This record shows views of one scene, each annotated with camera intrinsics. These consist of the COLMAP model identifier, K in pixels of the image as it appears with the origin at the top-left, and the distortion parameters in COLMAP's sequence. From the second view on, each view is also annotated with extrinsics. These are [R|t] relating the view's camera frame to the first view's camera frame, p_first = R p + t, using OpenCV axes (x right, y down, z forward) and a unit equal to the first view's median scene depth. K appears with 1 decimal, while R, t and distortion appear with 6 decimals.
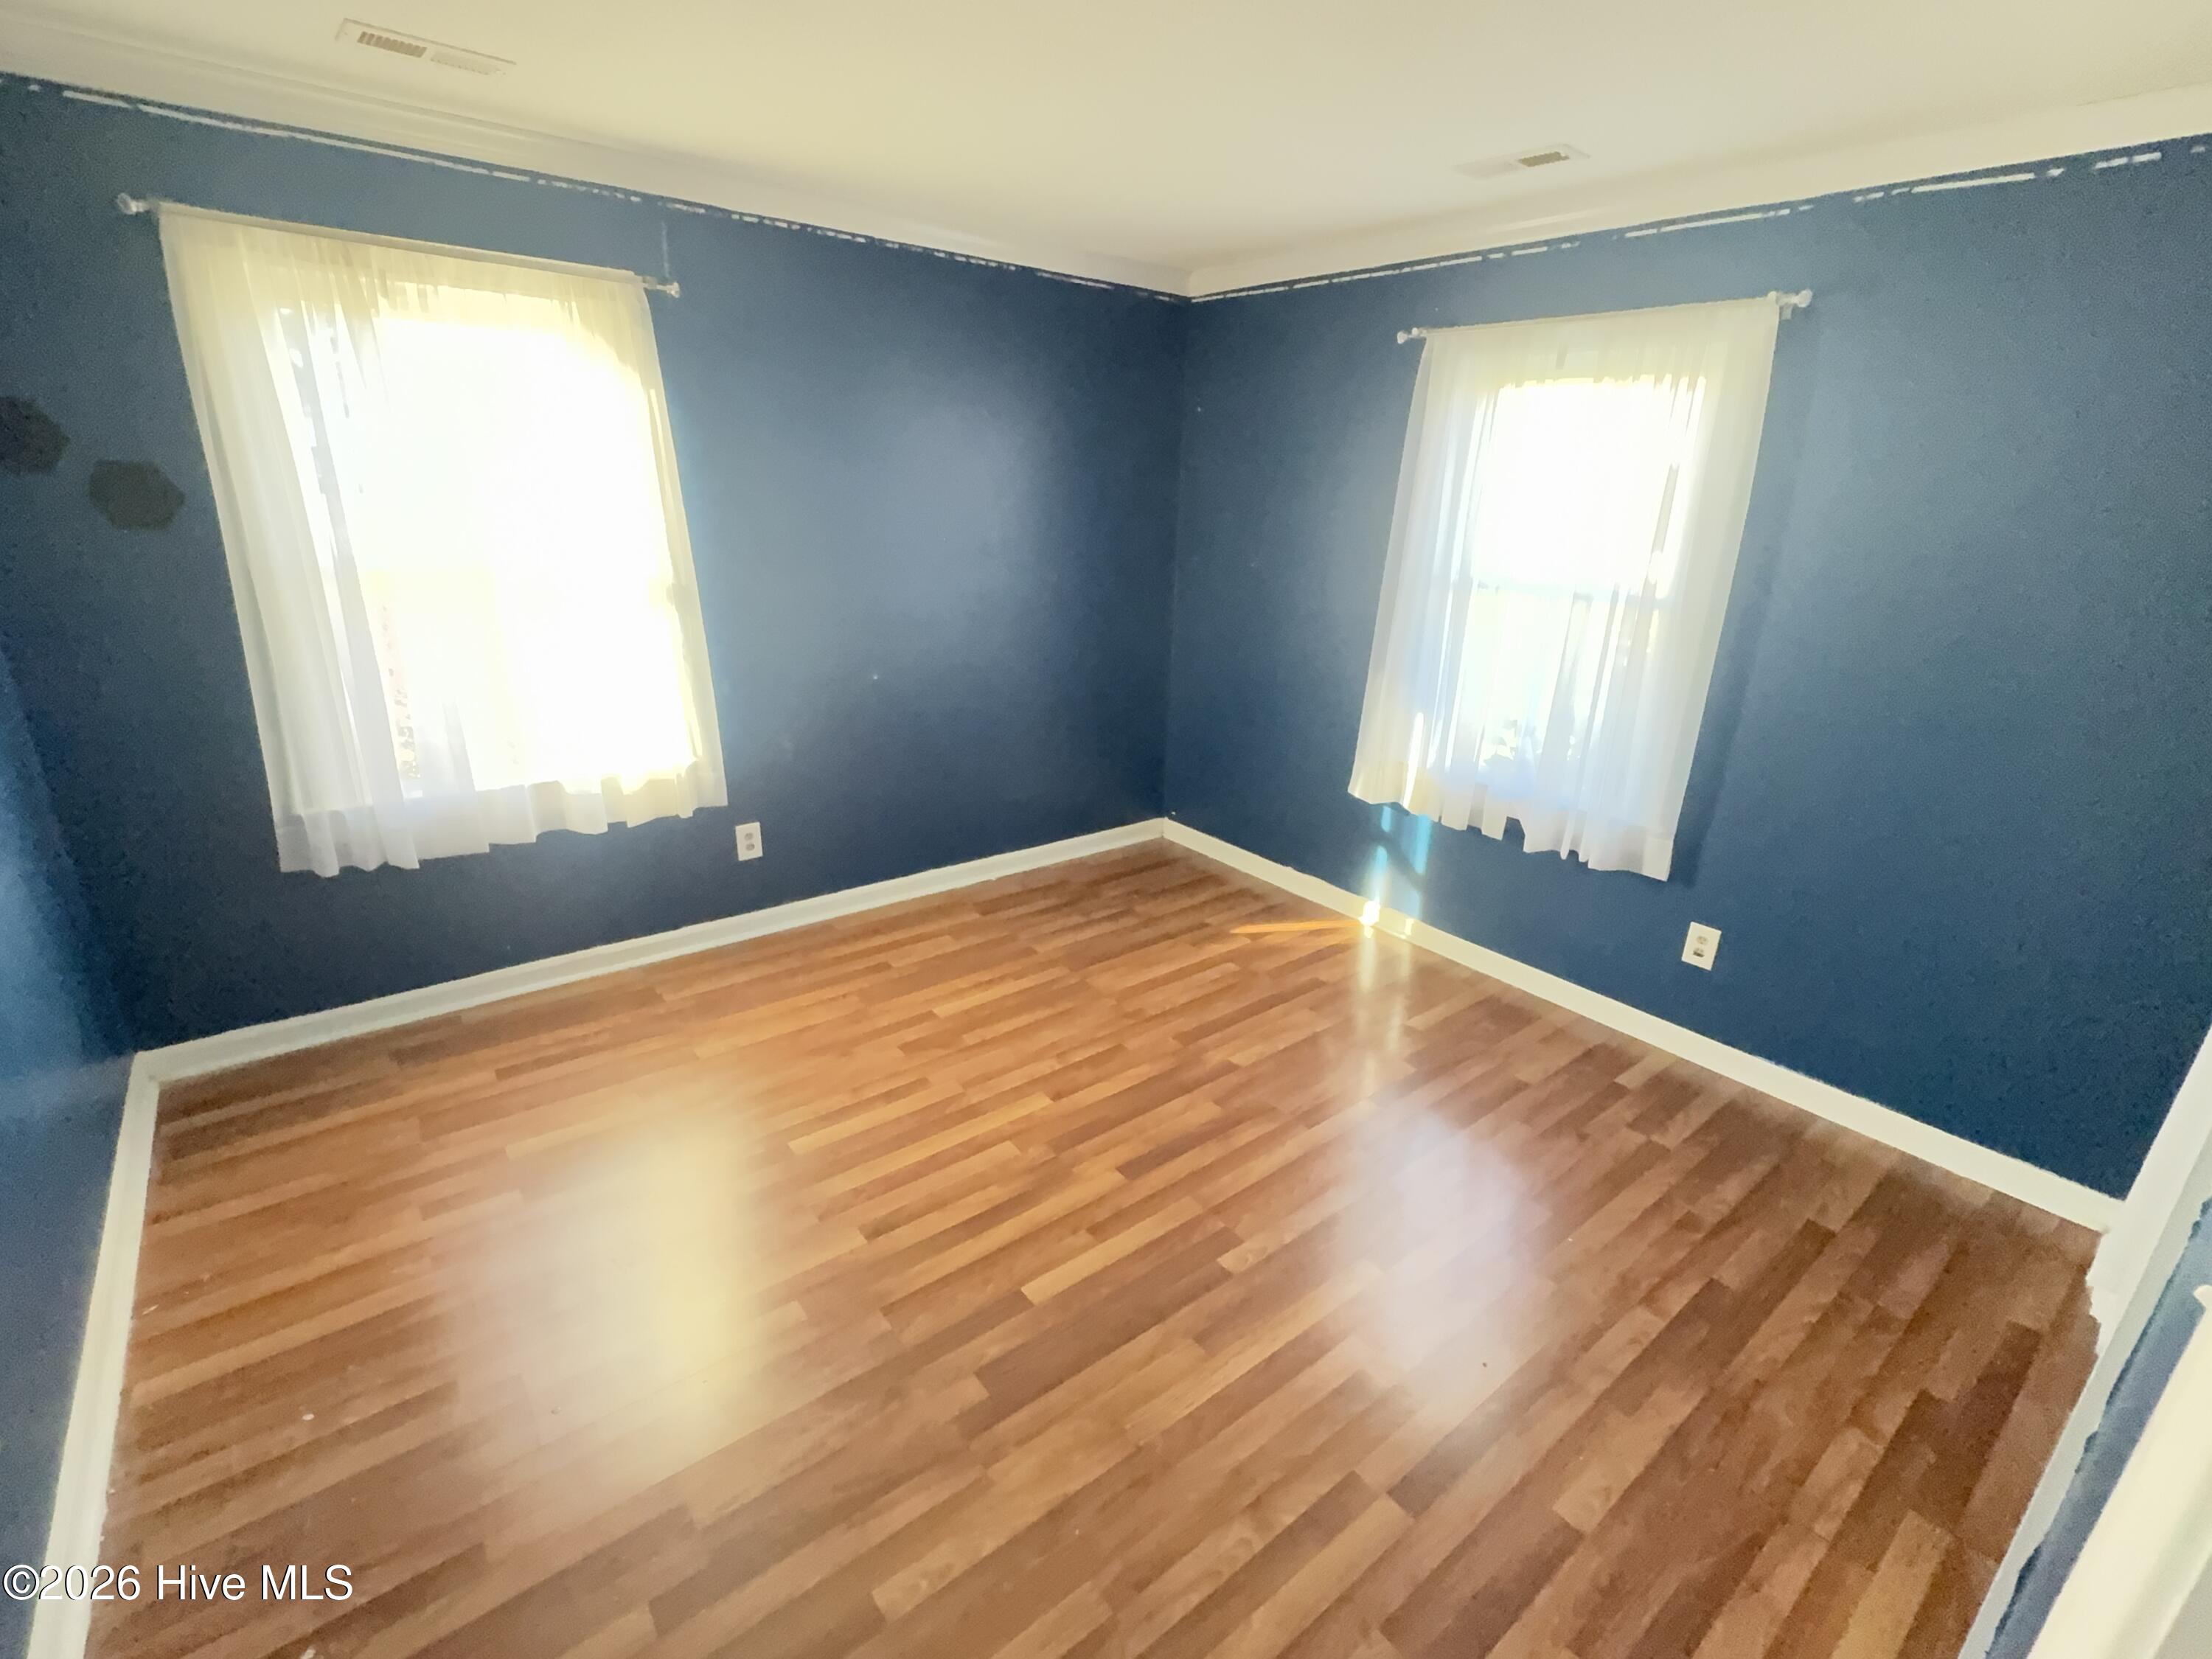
lens RADIAL K [[987.5, 0, 1084.9], [0, 987.5, 815.2], [0, 0, 1]] dist [0.001482, 0.000152]
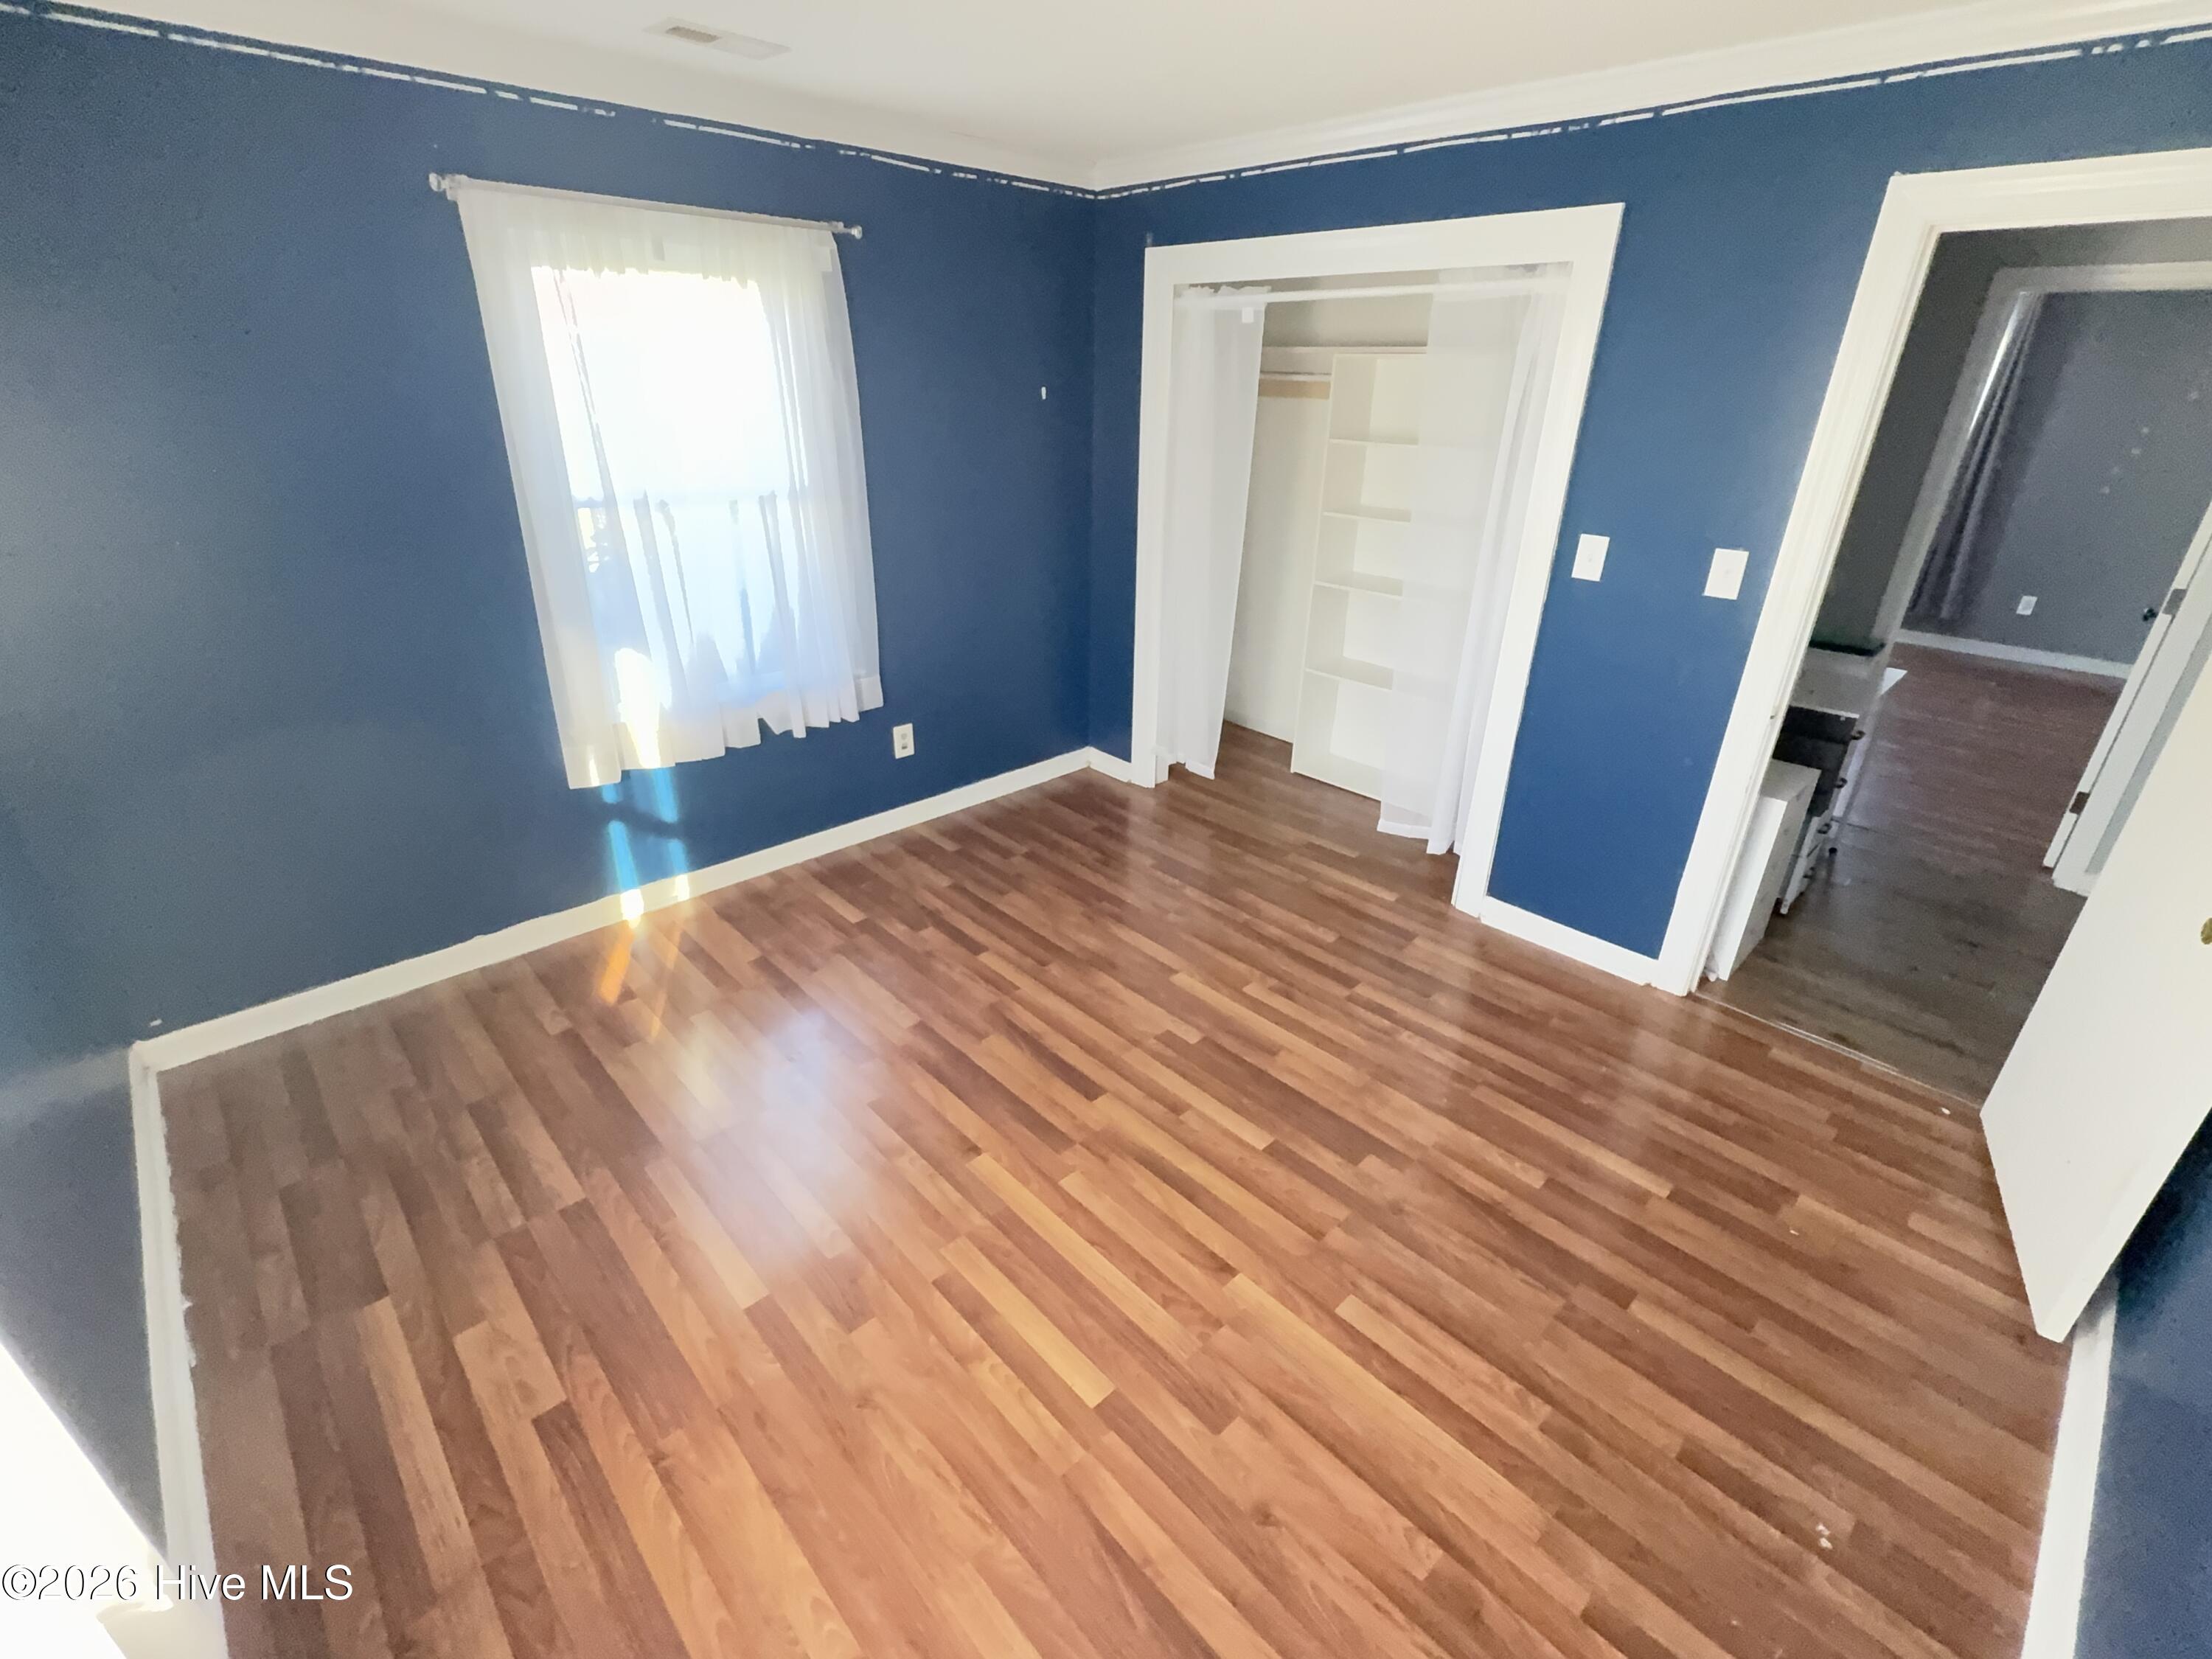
lens RADIAL K [[987.5, 0, 1099.0], [0, 987.5, 834.4], [0, 0, 1]] dist [0.001482, 0.000152]
pose [[-0.092222, -0.457597, 0.884364, -0.655761], [0.297490, 0.834923, 0.463037, -0.310203], [-0.950261, 0.305791, 0.059132, 0.720326]]
